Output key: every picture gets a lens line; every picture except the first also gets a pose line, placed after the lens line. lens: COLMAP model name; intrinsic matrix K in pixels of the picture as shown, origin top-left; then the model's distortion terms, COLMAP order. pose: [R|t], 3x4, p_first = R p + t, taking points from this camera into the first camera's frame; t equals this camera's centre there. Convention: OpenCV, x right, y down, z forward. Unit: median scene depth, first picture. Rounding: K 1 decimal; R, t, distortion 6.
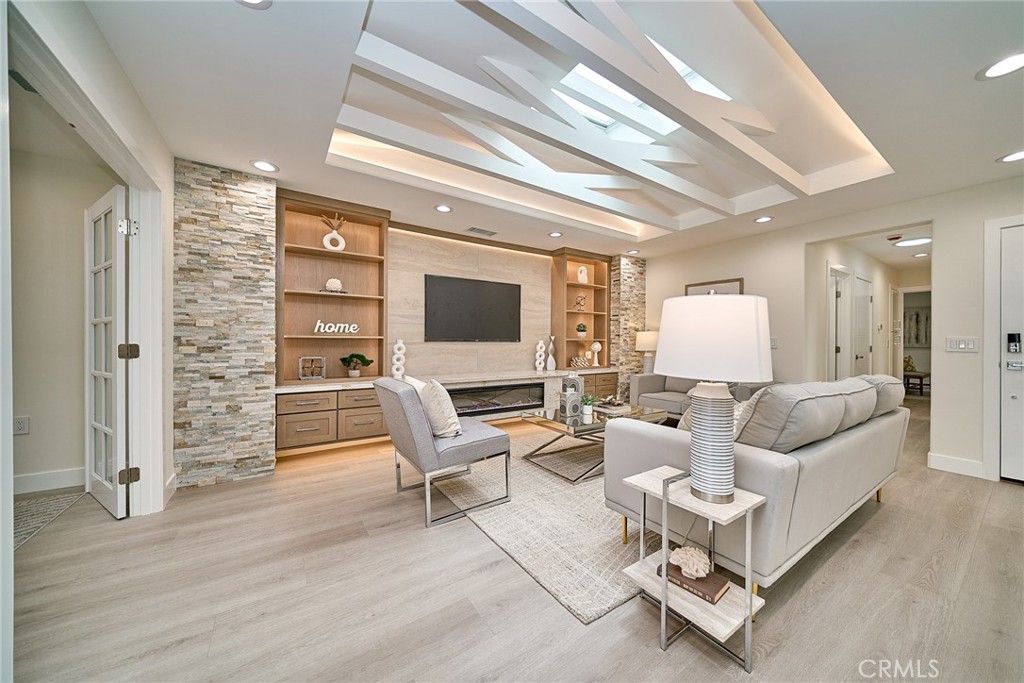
lens RADIAL K [[355.4, 0, 515.9], [0, 355.4, 340.0], [0, 0, 1]] dist [-0.000231, -0.000095]
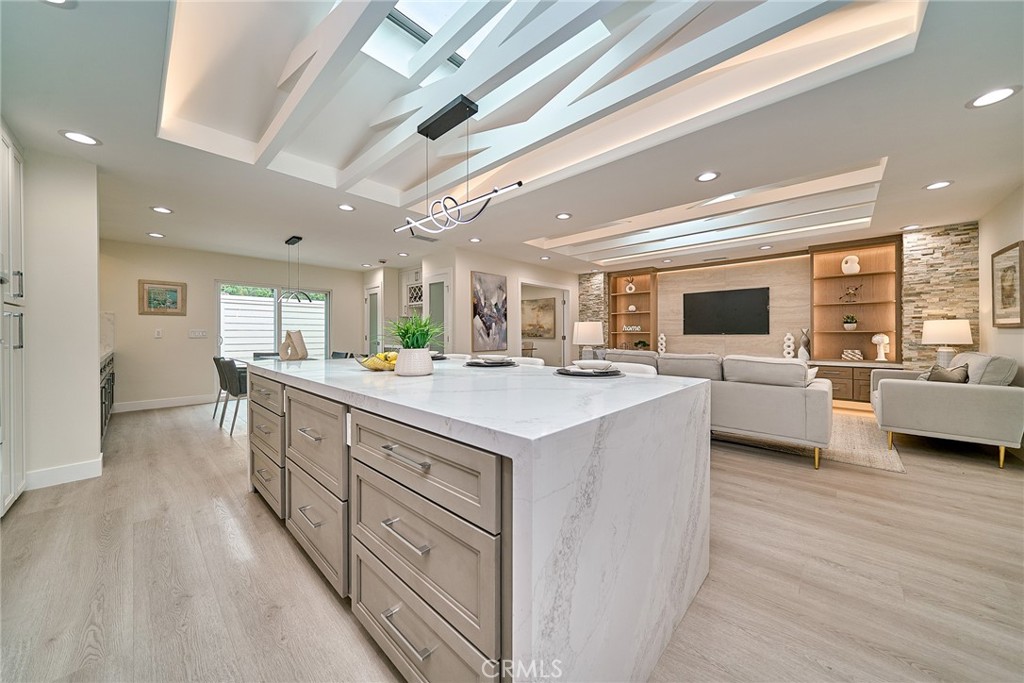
lens RADIAL K [[355.4, 0, 513.0], [0, 355.4, 337.2], [0, 0, 1]] dist [-0.000231, -0.000095]
pose [[0.218104, 0.001612, -0.975924, 1.006569], [0.007331, 0.999968, 0.003291, 0.004787], [0.975898, -0.007872, 0.218085, -0.117819]]
